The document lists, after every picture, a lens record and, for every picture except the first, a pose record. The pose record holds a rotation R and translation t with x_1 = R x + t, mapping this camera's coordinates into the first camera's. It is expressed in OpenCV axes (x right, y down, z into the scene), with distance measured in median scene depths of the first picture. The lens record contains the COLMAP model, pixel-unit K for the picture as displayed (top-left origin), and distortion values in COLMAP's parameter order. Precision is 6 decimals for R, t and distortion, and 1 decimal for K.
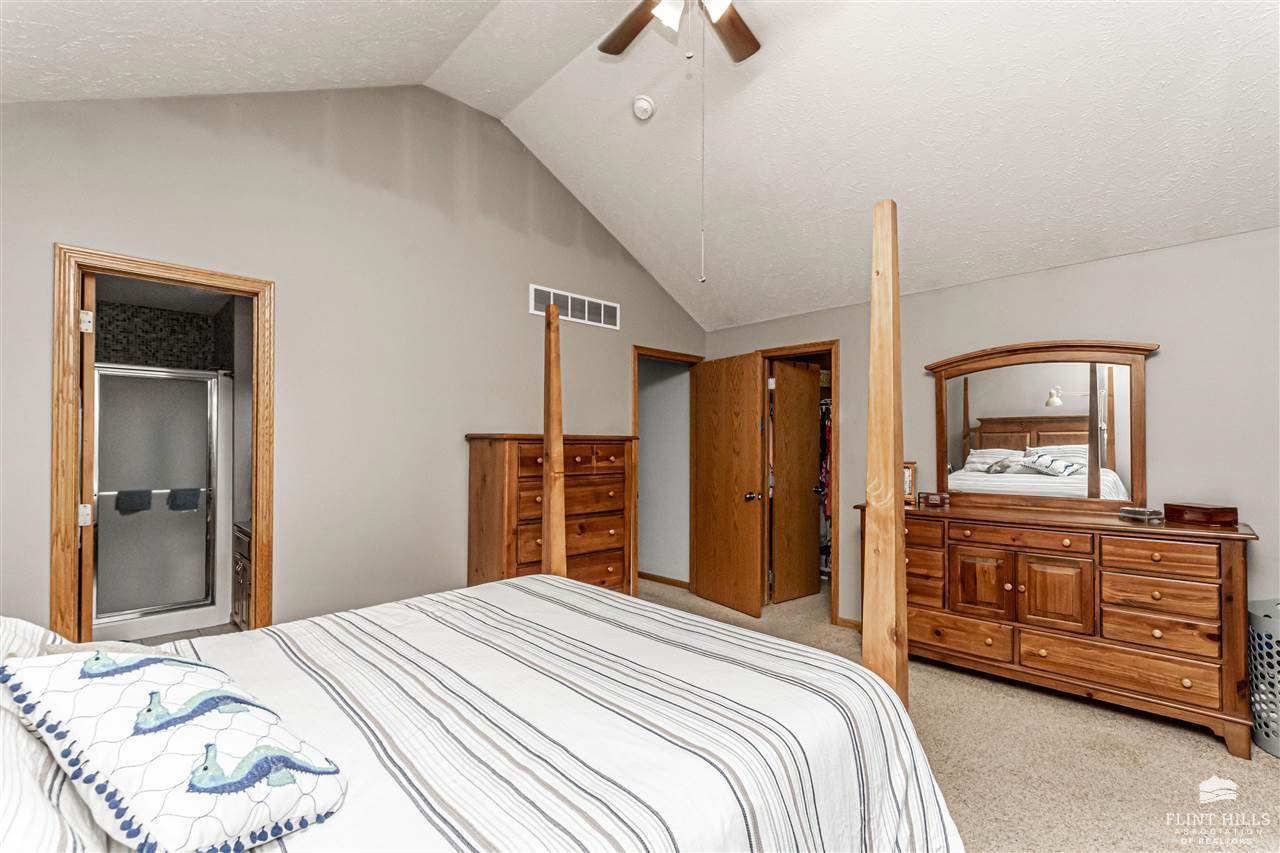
lens RADIAL K [[565.3, 0, 640.4], [0, 565.3, 433.5], [0, 0, 1]] dist [-0.000140, 0.001235]
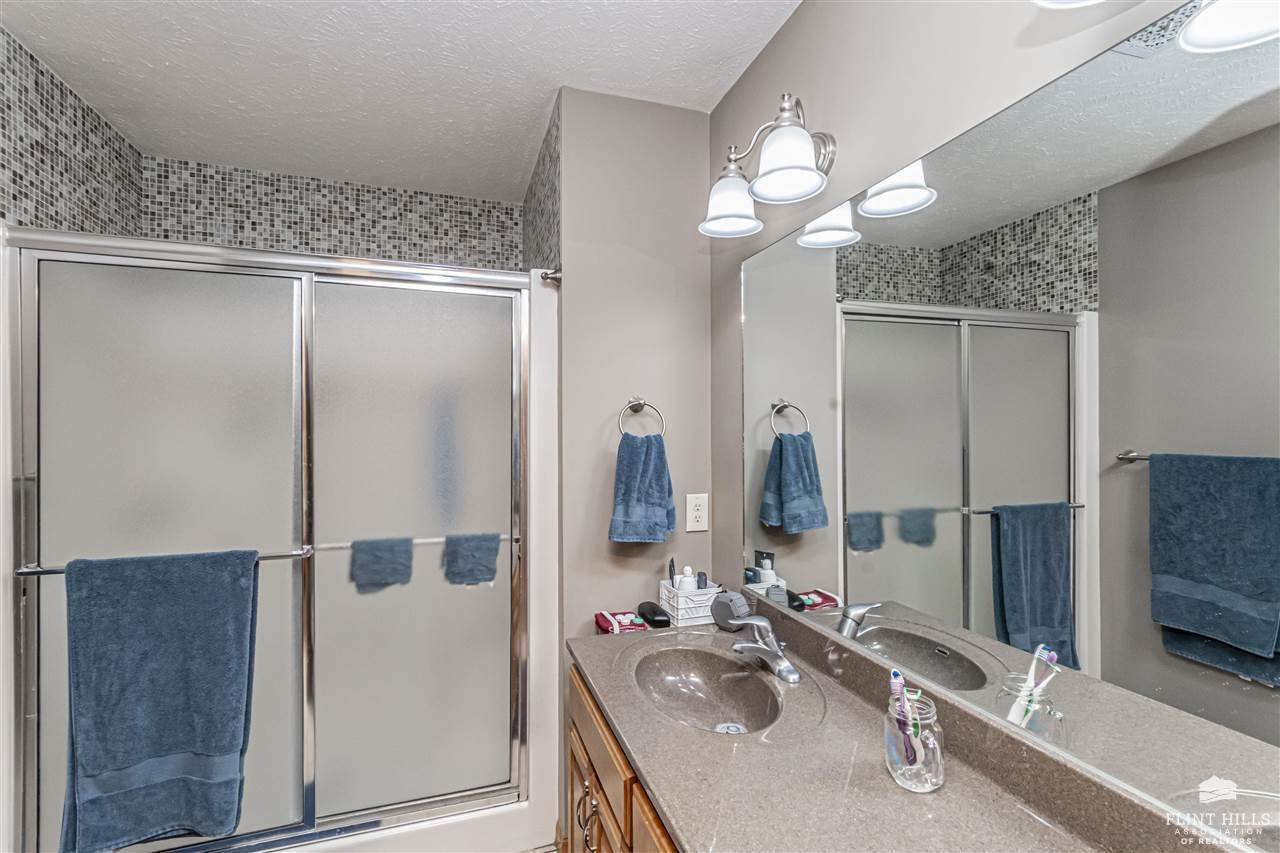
lens RADIAL K [[565.3, 0, 638.5], [0, 565.3, 429.4], [0, 0, 1]] dist [-0.000140, 0.001235]
pose [[0.902504, -0.002534, -0.430674, -0.461209], [0.006134, 0.999957, 0.006970, 0.010725], [0.430638, -0.008932, 0.902481, 0.610657]]
